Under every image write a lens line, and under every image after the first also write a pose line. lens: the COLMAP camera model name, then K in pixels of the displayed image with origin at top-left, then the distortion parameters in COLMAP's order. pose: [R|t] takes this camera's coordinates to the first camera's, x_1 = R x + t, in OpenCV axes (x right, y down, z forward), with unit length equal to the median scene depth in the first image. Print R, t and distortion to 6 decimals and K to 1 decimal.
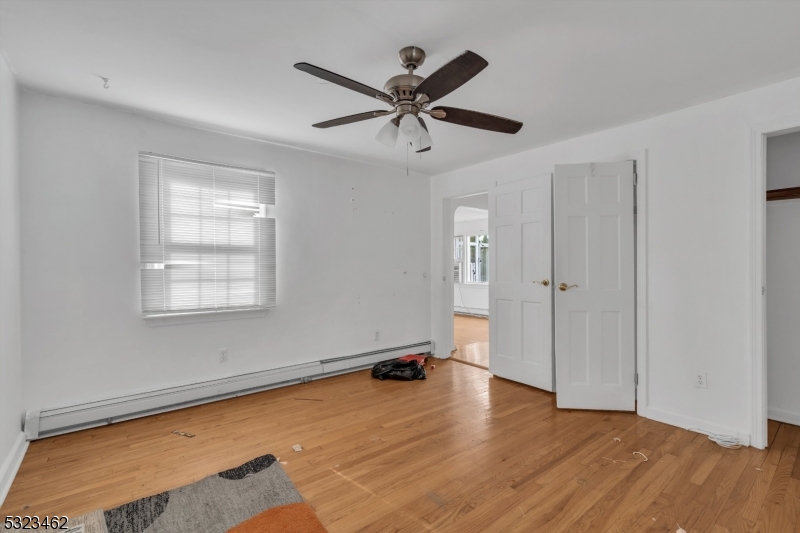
lens RADIAL K [[365.1, 0, 401.5], [0, 365.1, 264.8], [0, 0, 1]] dist [-0.002574, -0.000065]
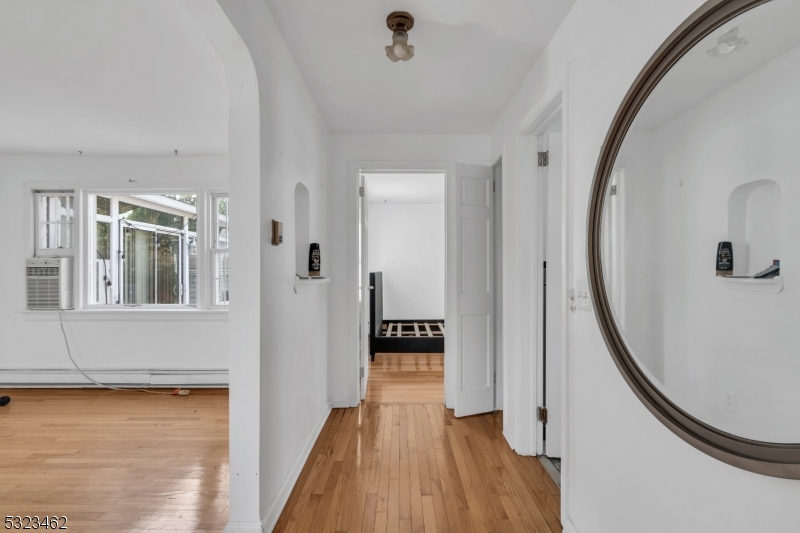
lens RADIAL K [[365.1, 0, 401.5], [0, 365.1, 264.8], [0, 0, 1]] dist [-0.002574, -0.000065]
pose [[0.631449, 0.008510, 0.775371, 0.085097], [0.000180, 0.999938, -0.011121, 0.006428], [-0.775418, 0.007161, 0.631408, 0.462041]]
